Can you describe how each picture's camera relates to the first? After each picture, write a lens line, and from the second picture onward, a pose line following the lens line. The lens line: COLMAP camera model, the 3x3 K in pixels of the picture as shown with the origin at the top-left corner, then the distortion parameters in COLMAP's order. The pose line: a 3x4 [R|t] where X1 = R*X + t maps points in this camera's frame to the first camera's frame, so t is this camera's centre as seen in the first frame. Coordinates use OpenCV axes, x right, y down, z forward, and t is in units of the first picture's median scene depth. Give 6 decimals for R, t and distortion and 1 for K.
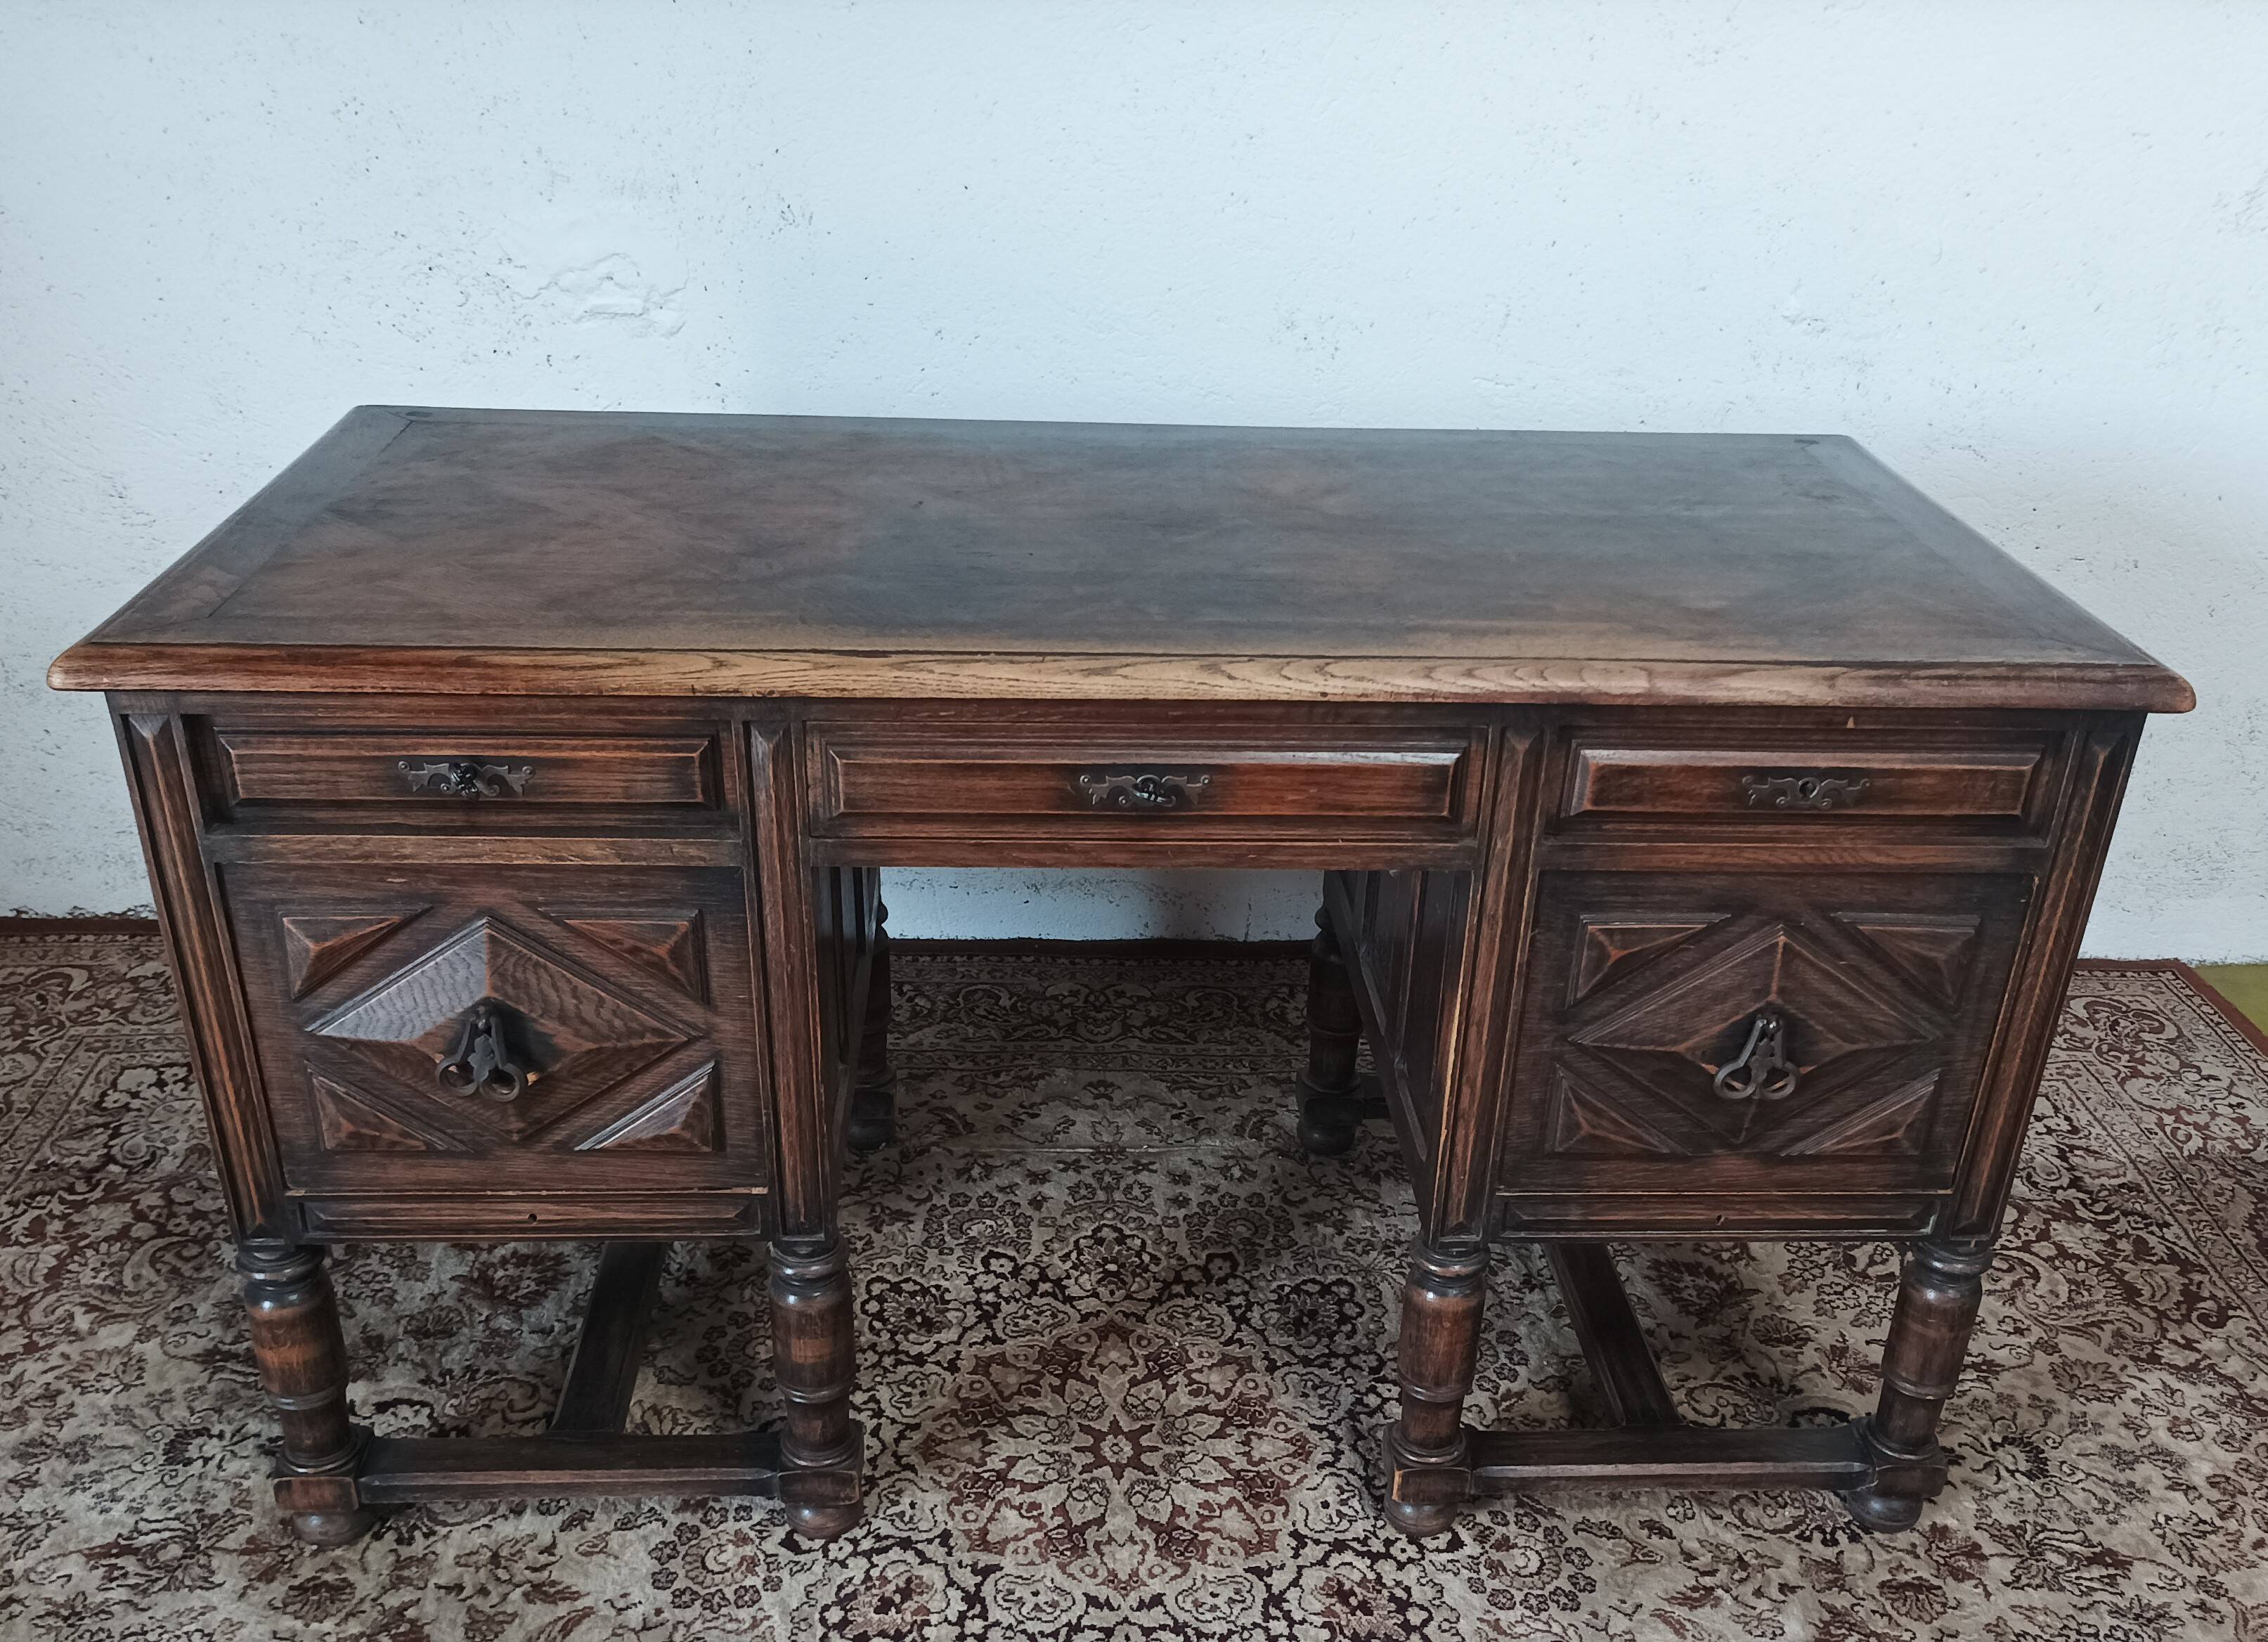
lens RADIAL K [[2076.8, 0, 1121.0], [0, 2076.8, 1051.6], [0, 0, 1]] dist [0.013581, 0.000000]
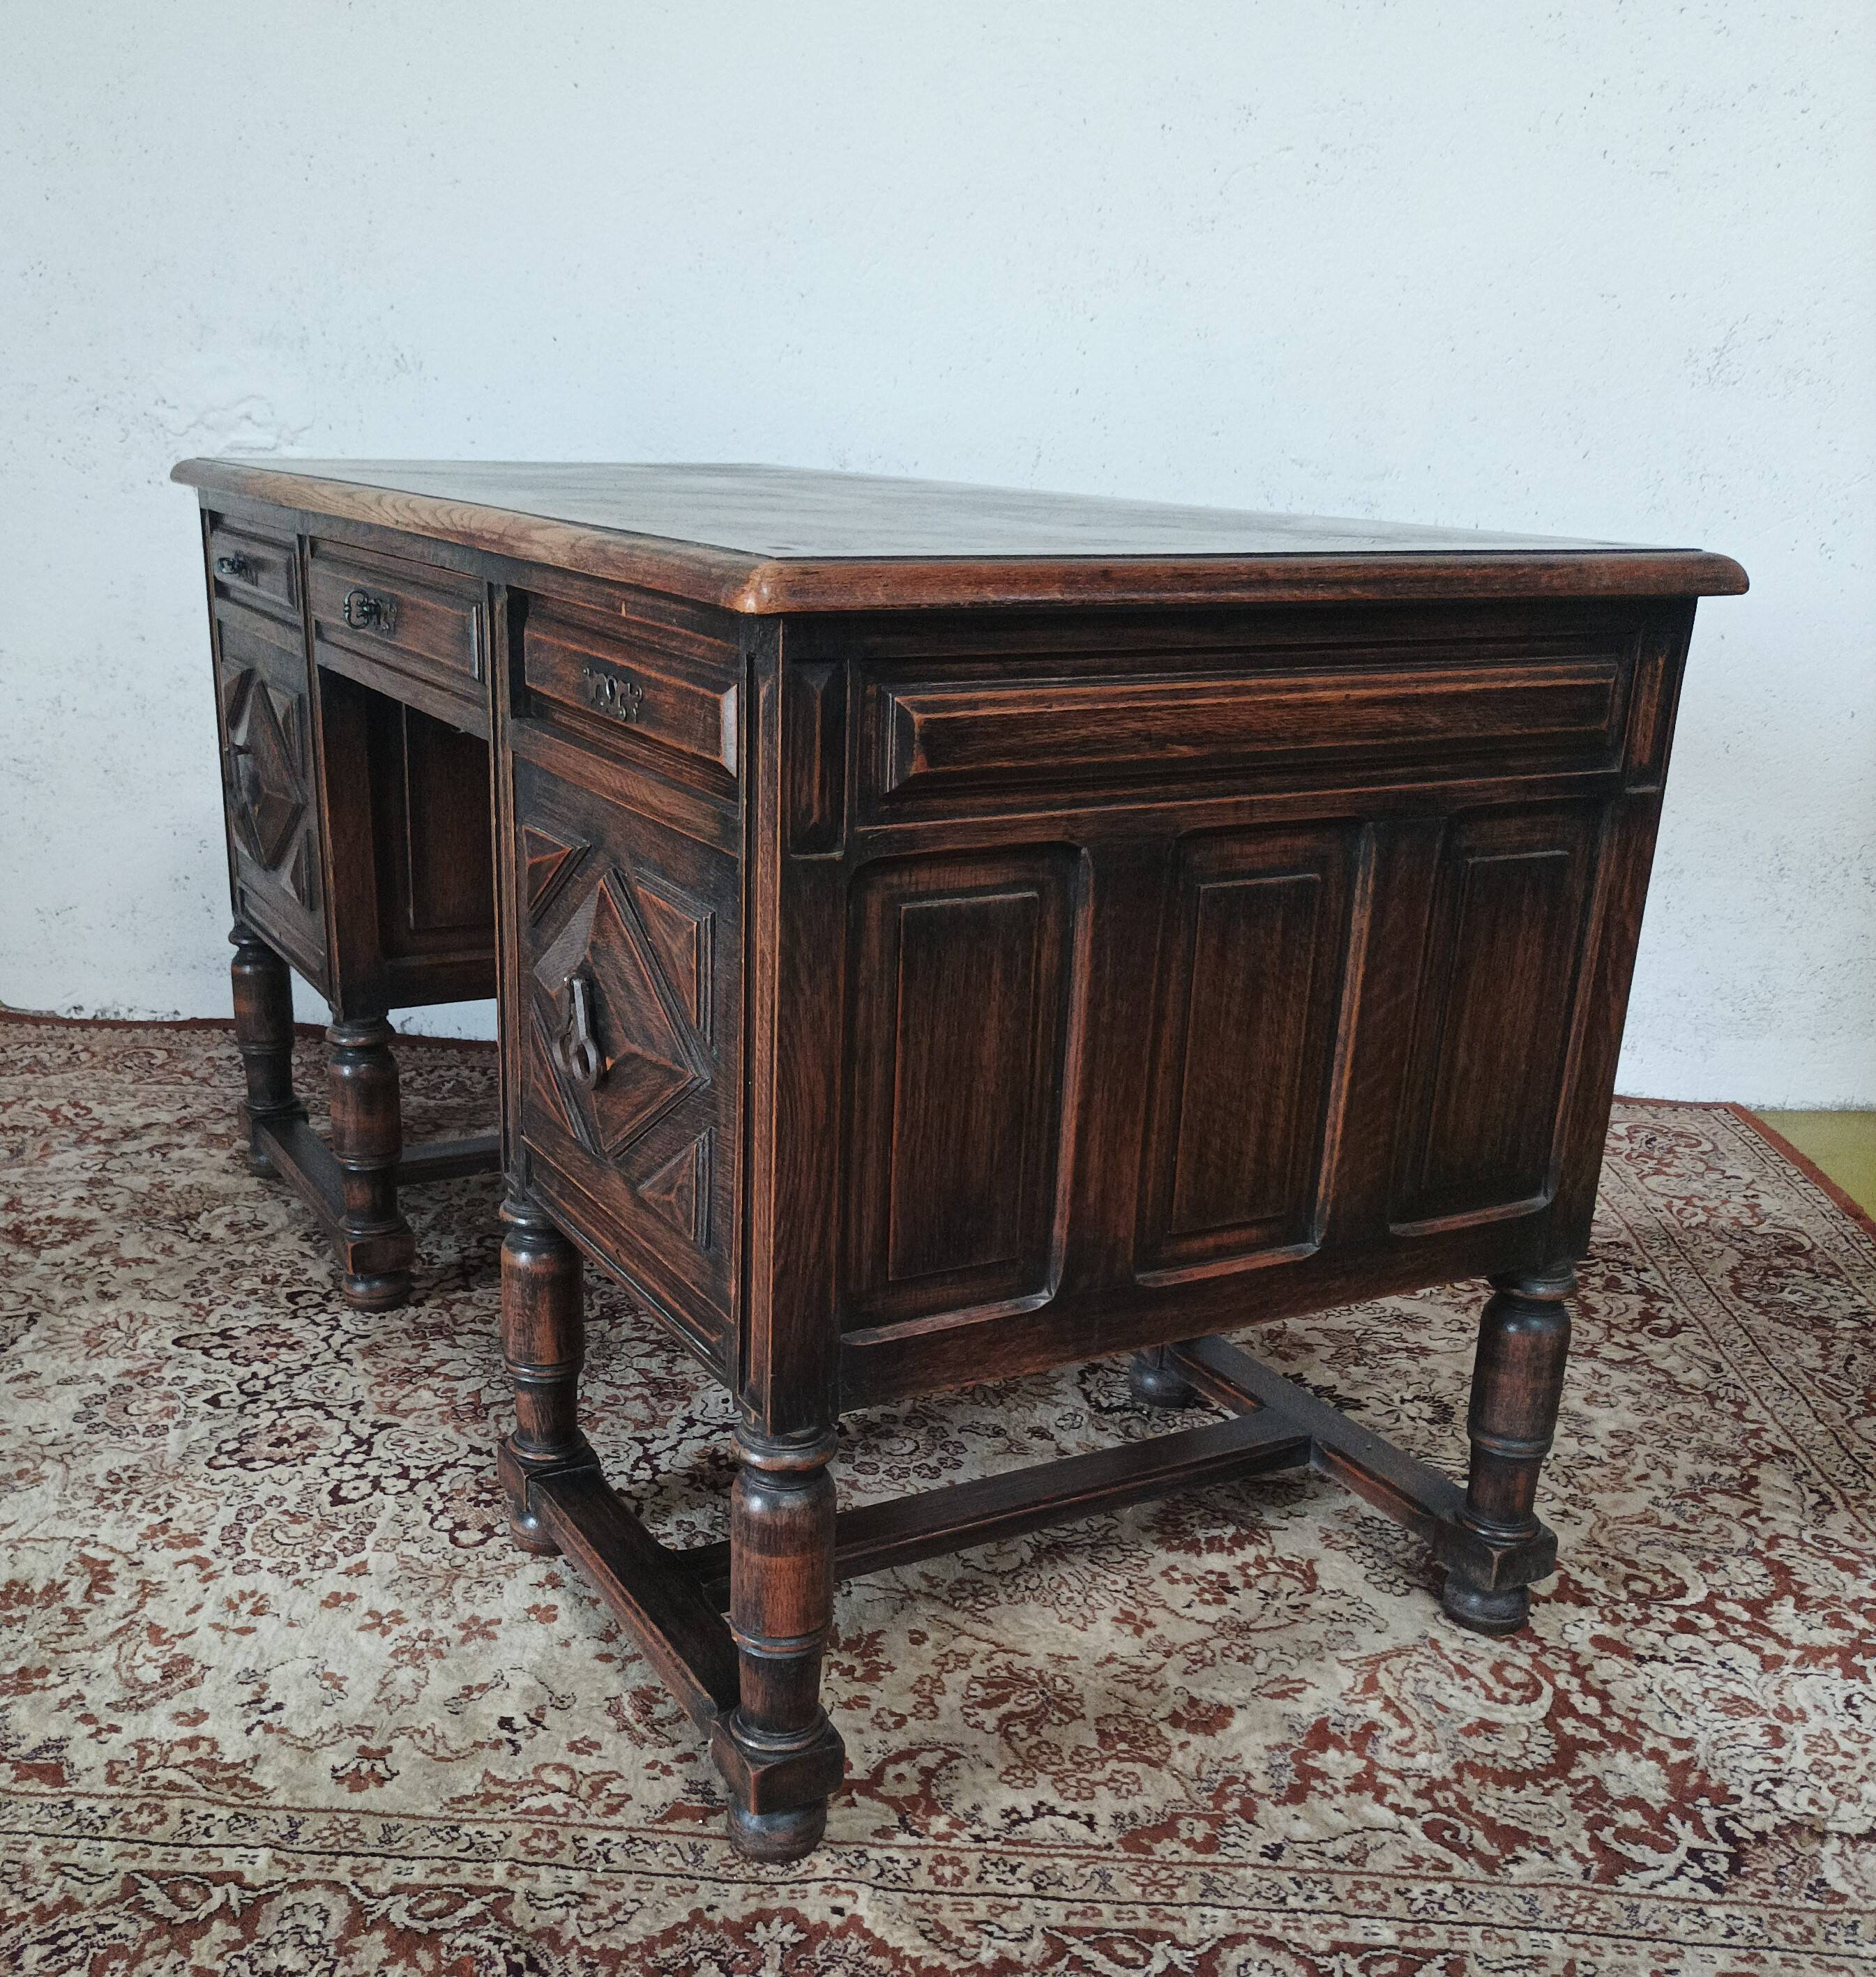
lens RADIAL K [[2059.9, 0, 837.7], [0, 2059.9, 1174.8], [0, 0, 1]] dist [0.018374, 0.000000]
pose [[0.996227, 0.031394, -0.080911, 0.230324], [-0.044538, 0.985094, -0.166154, 0.270110], [0.074489, 0.169130, 0.982775, -0.032981]]
